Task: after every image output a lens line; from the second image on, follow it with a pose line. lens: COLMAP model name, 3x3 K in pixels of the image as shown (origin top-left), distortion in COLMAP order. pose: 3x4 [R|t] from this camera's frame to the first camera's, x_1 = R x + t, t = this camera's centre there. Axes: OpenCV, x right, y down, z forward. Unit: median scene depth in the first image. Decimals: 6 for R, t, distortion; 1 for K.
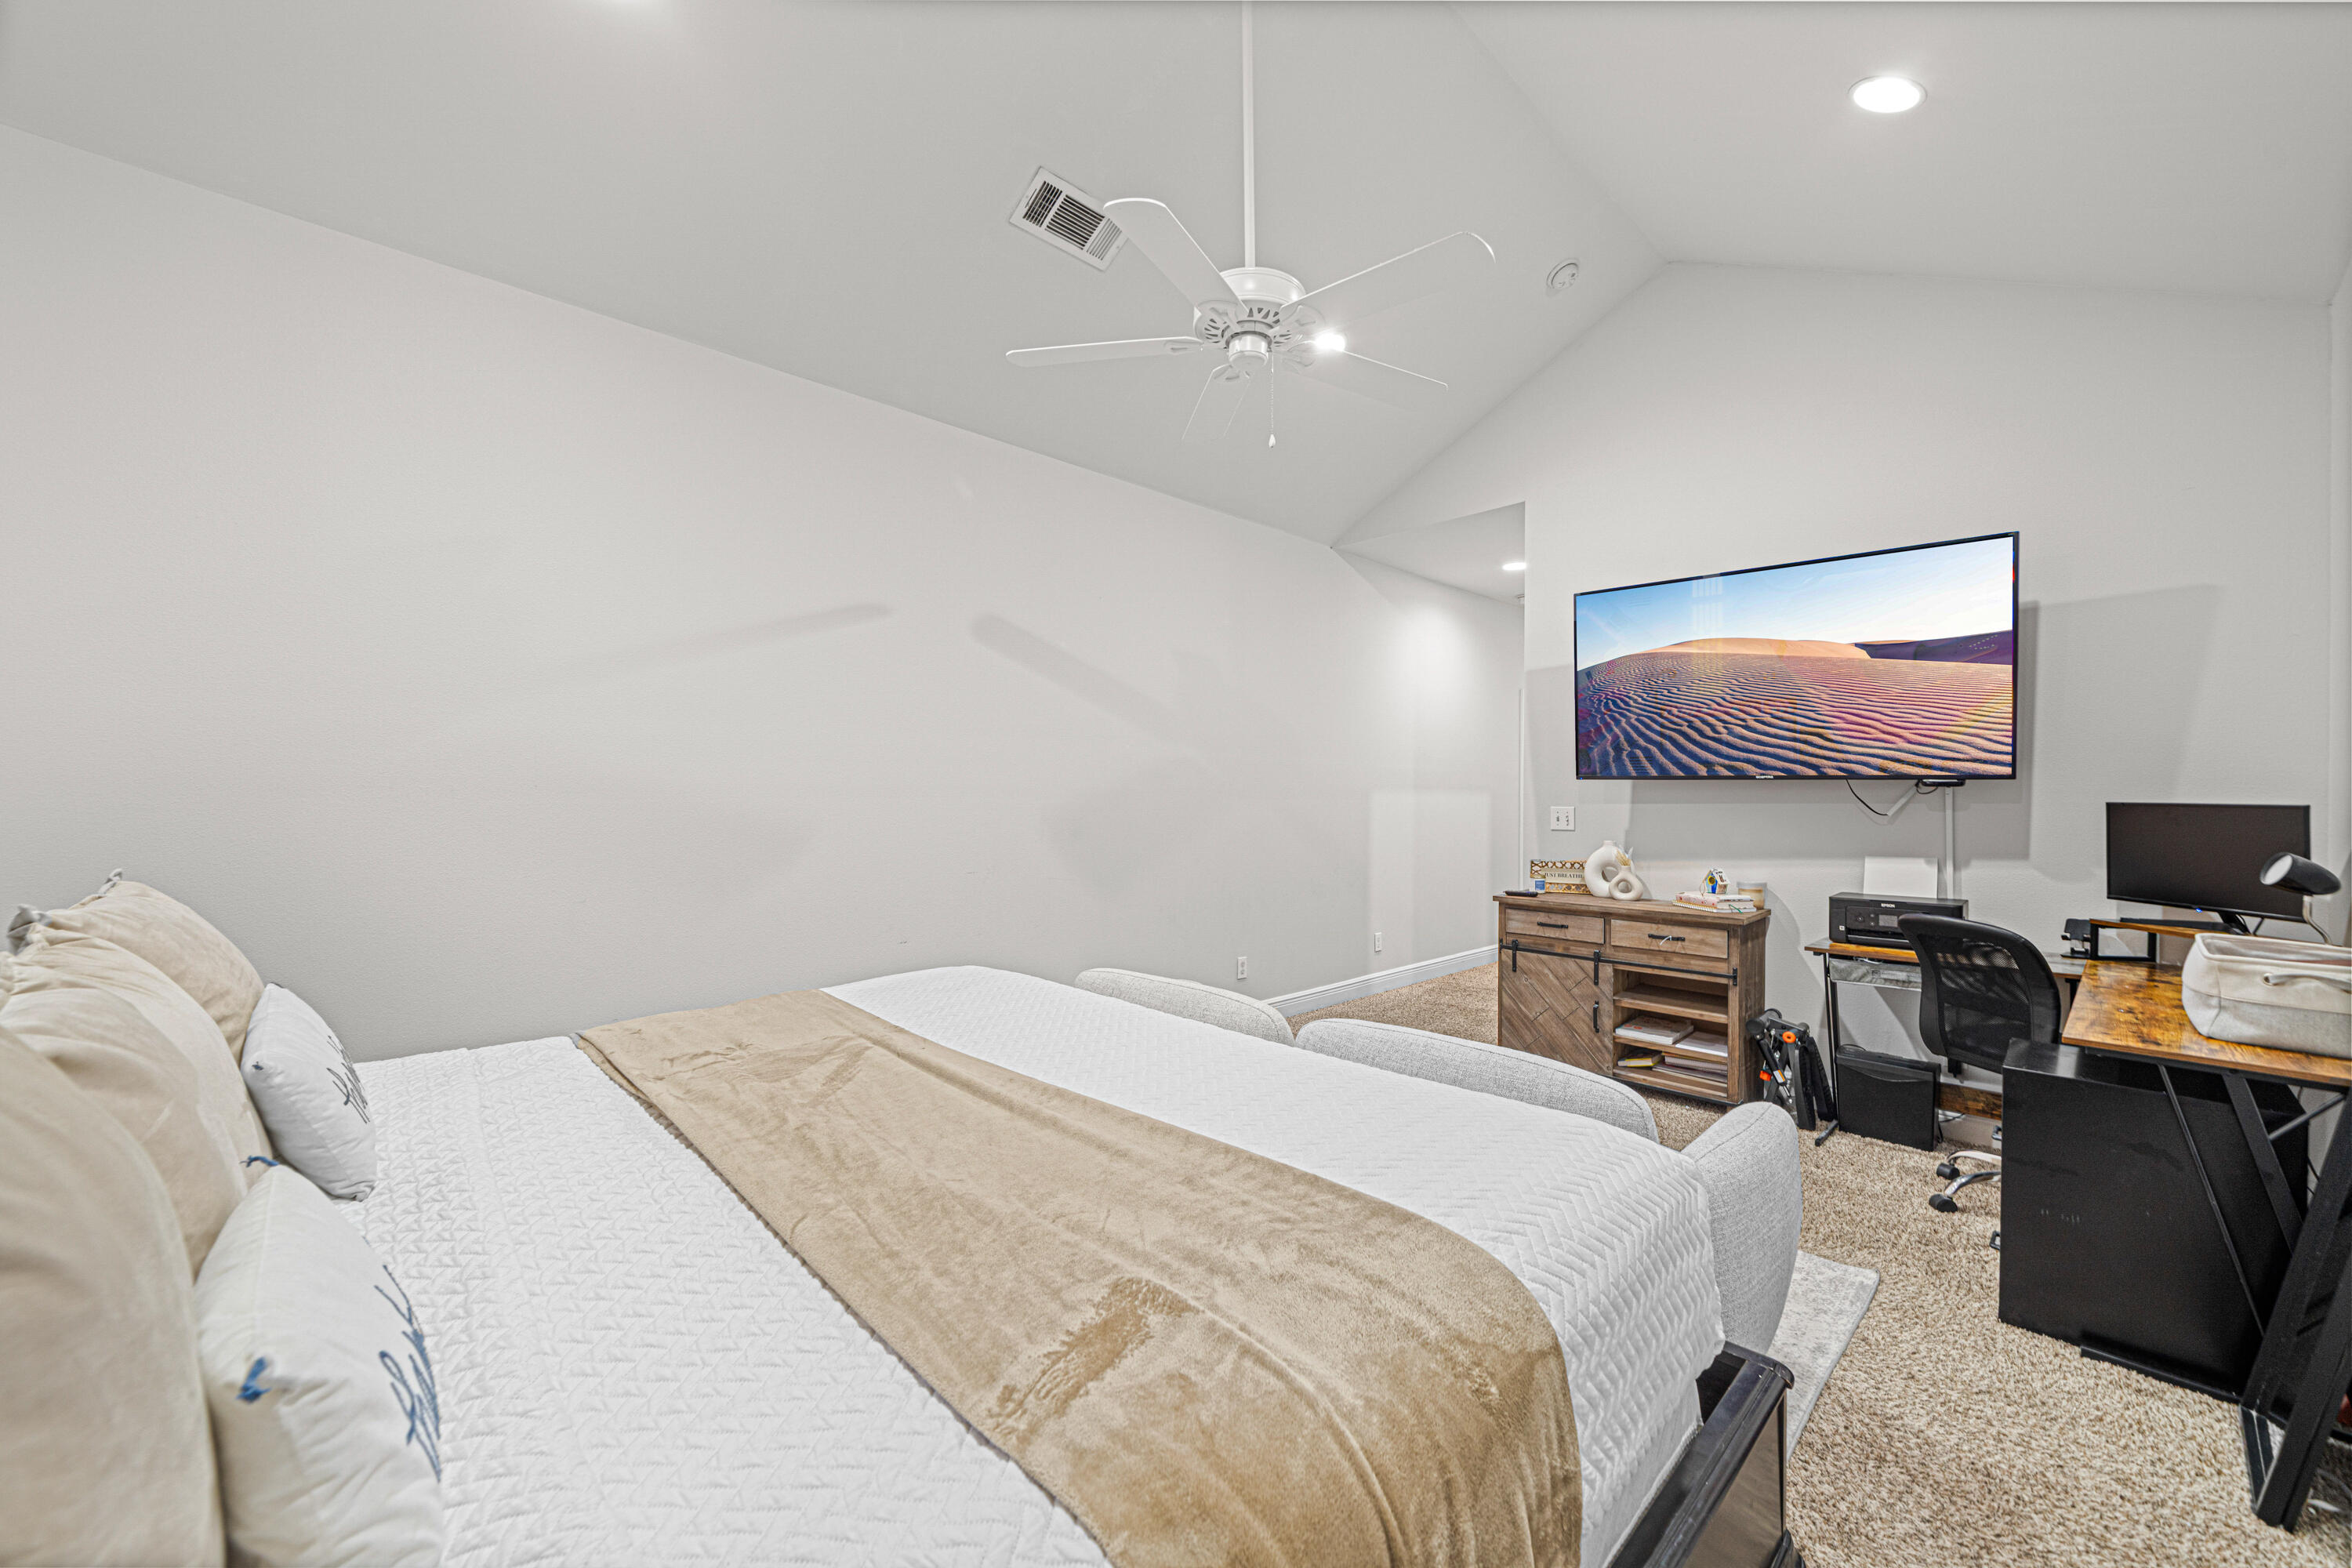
lens RADIAL K [[905.1, 0, 1173.0], [0, 905.1, 794.1], [0, 0, 1]] dist [0.001567, 0.000020]
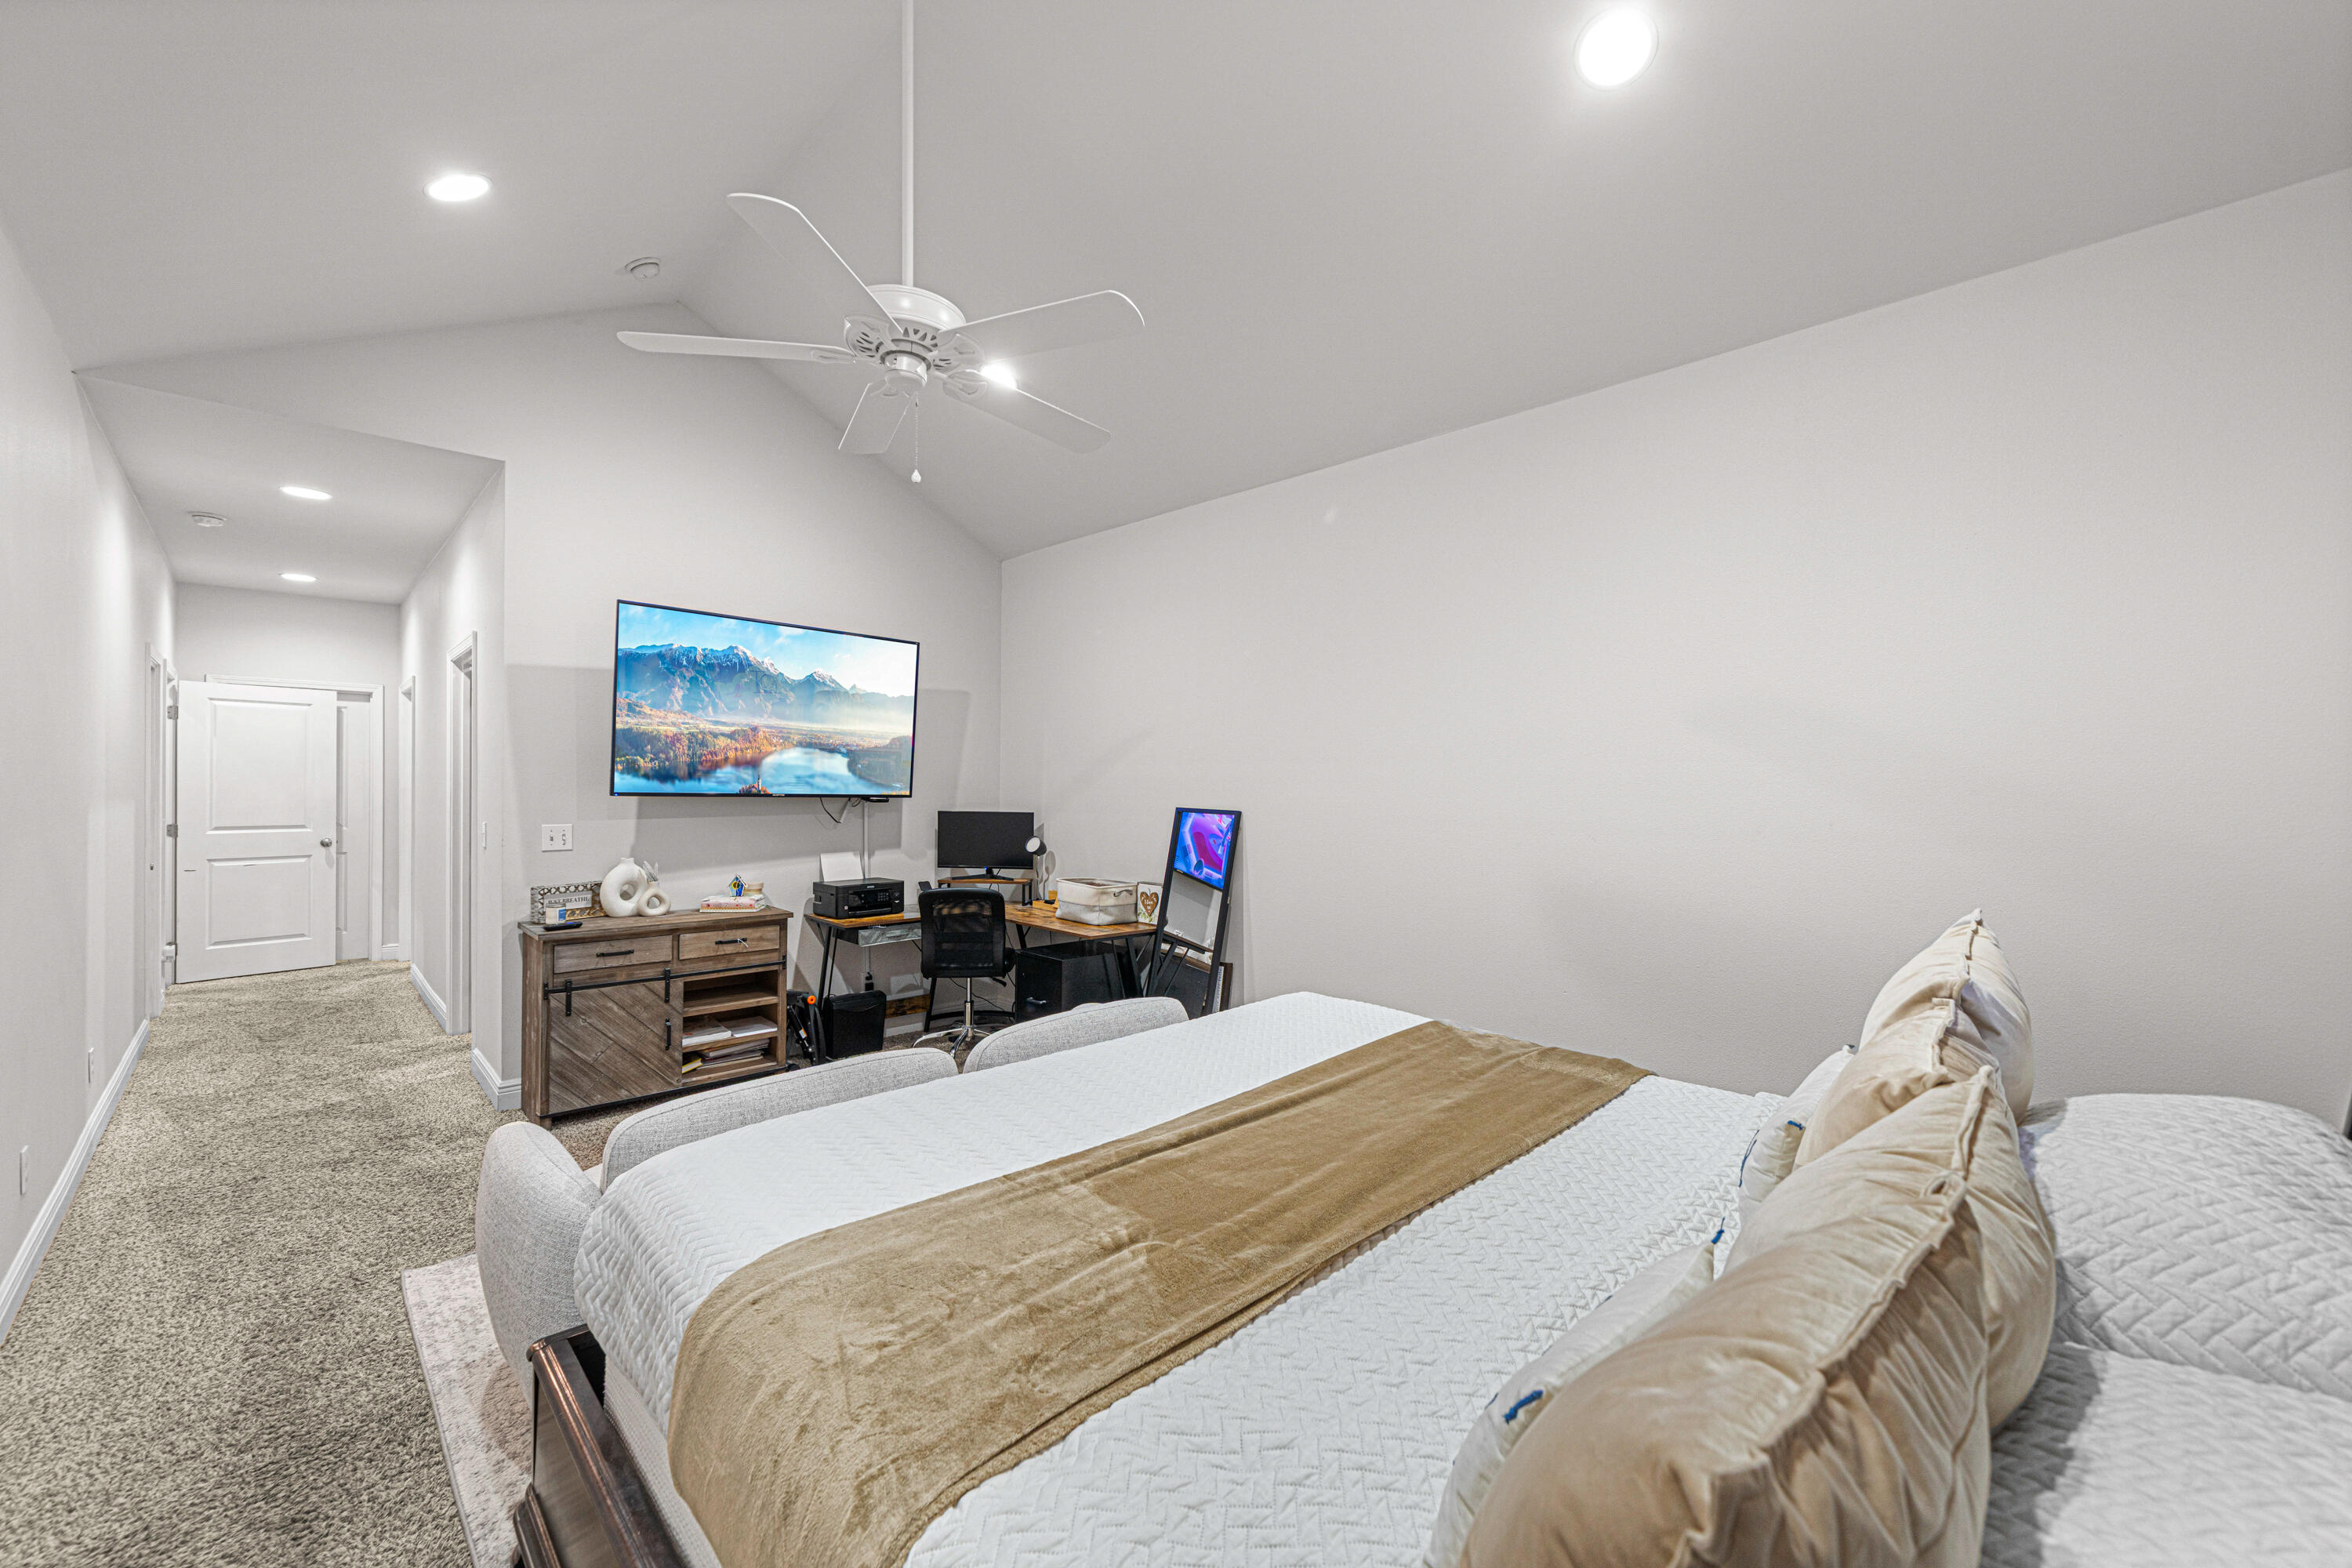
lens RADIAL K [[921.5, 0, 1172.4], [0, 921.5, 784.3], [0, 0, 1]] dist [-0.000441, 0.000003]
pose [[-0.009794, -0.001268, 0.999951, -0.564307], [-0.009146, 0.999957, 0.001178, -0.037715], [-0.999910, -0.009134, -0.009806, 0.459375]]
